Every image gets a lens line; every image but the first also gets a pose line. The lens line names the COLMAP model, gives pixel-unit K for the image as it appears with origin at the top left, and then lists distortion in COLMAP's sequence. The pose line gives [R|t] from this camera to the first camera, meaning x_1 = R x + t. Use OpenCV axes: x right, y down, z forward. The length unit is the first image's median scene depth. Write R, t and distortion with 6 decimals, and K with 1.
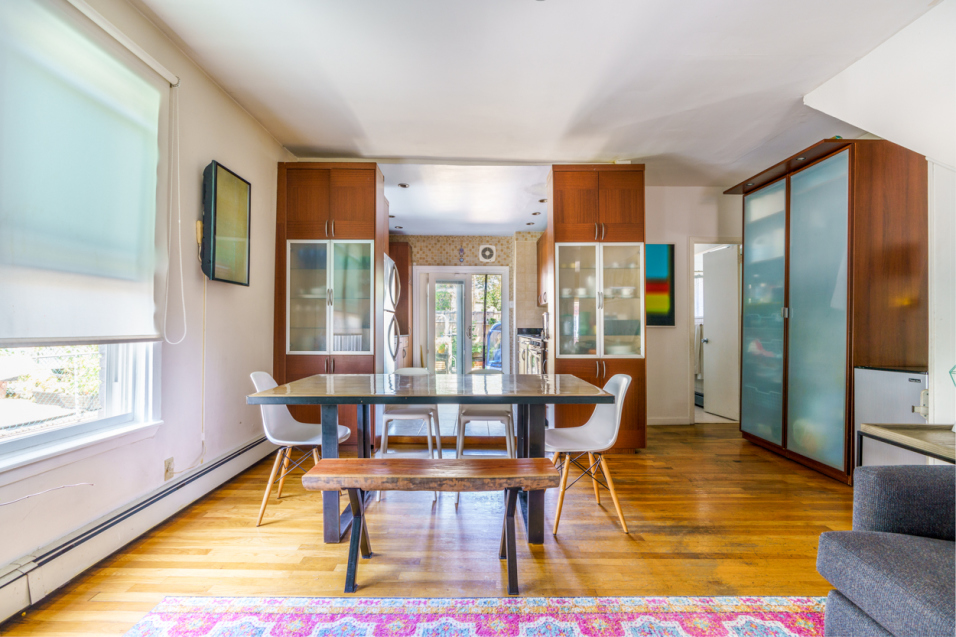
lens RADIAL K [[442.3, 0, 482.4], [0, 442.3, 325.8], [0, 0, 1]] dist [-0.007289, 0.002674]
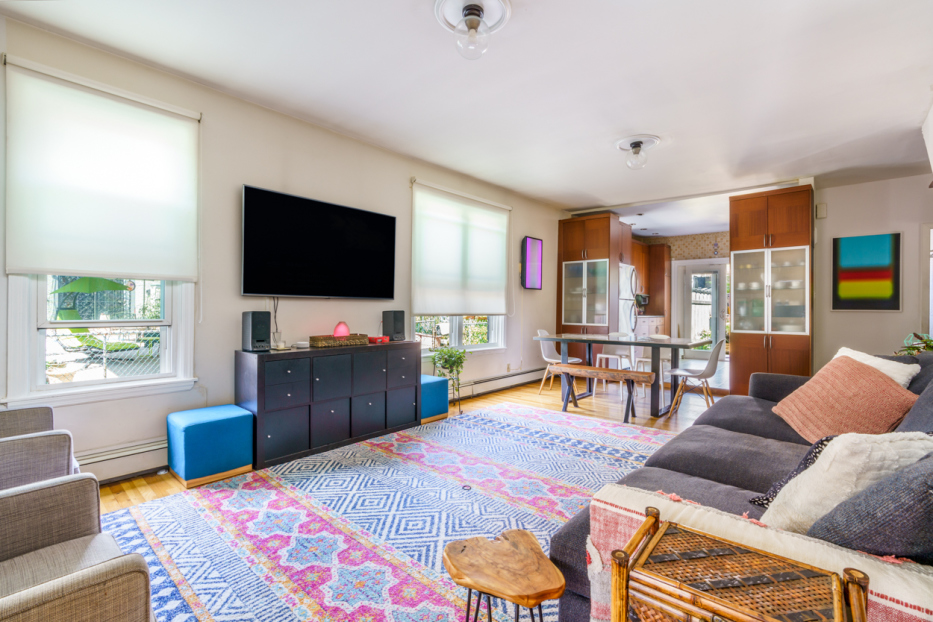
lens RADIAL K [[431.6, 0, 468.9], [0, 431.6, 310.2], [0, 0, 1]] dist [-0.007289, 0.002674]
pose [[0.748687, 0.006225, -0.662894, 0.453709], [-0.002156, 0.999973, 0.006955, -0.006152], [0.662920, -0.003778, 0.748681, -0.600262]]
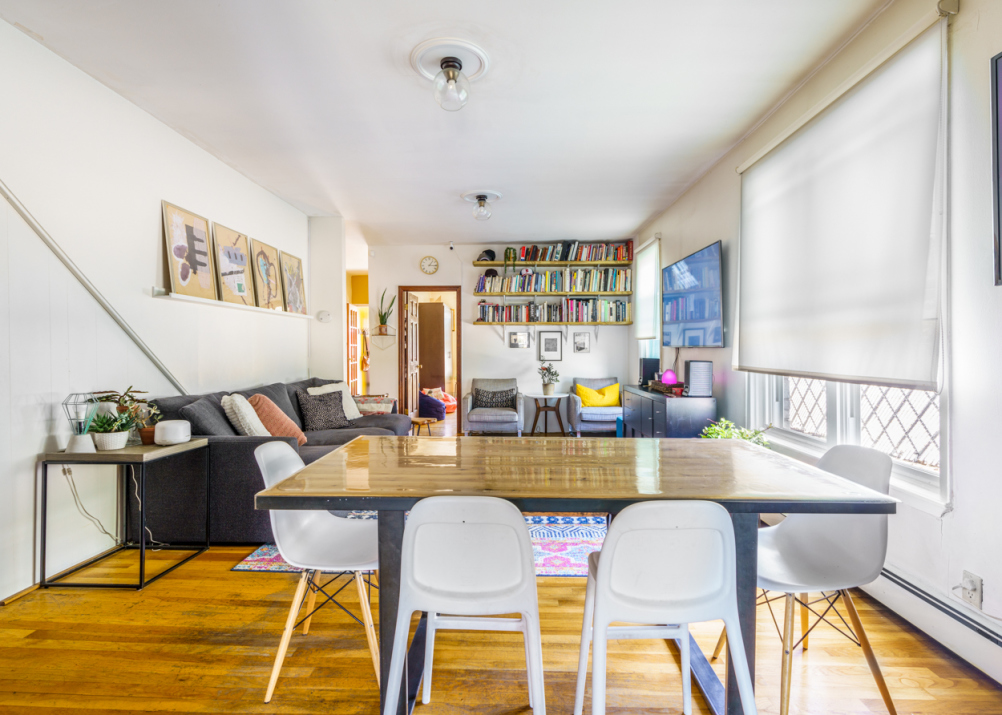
lens RADIAL K [[509.0, 0, 500.6], [0, 509.0, 350.5], [0, 0, 1]] dist [-0.004639, 0.000033]
pose [[-0.999157, -0.004242, 0.040830, -0.028270], [-0.004254, 0.999991, -0.000207, -0.016227], [-0.040829, -0.000381, -0.999166, 1.113186]]
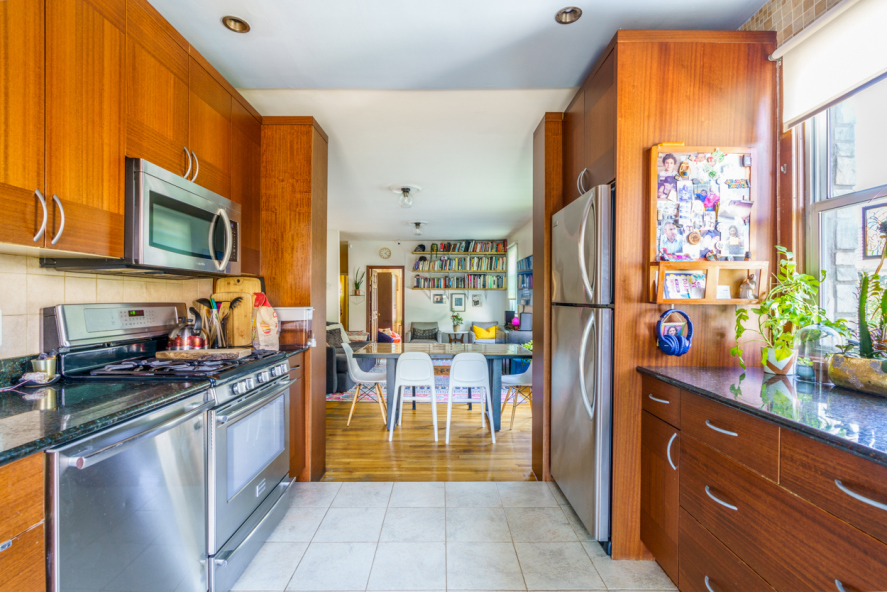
lens RADIAL K [[410.3, 0, 443.9], [0, 410.3, 298.6], [0, 0, 1]] dist [-0.007289, 0.002674]
pose [[-0.999803, -0.008875, 0.017736, -0.088627], [-0.008962, 0.999948, -0.004833, -0.043931], [-0.017692, -0.004991, -0.999831, 1.723323]]
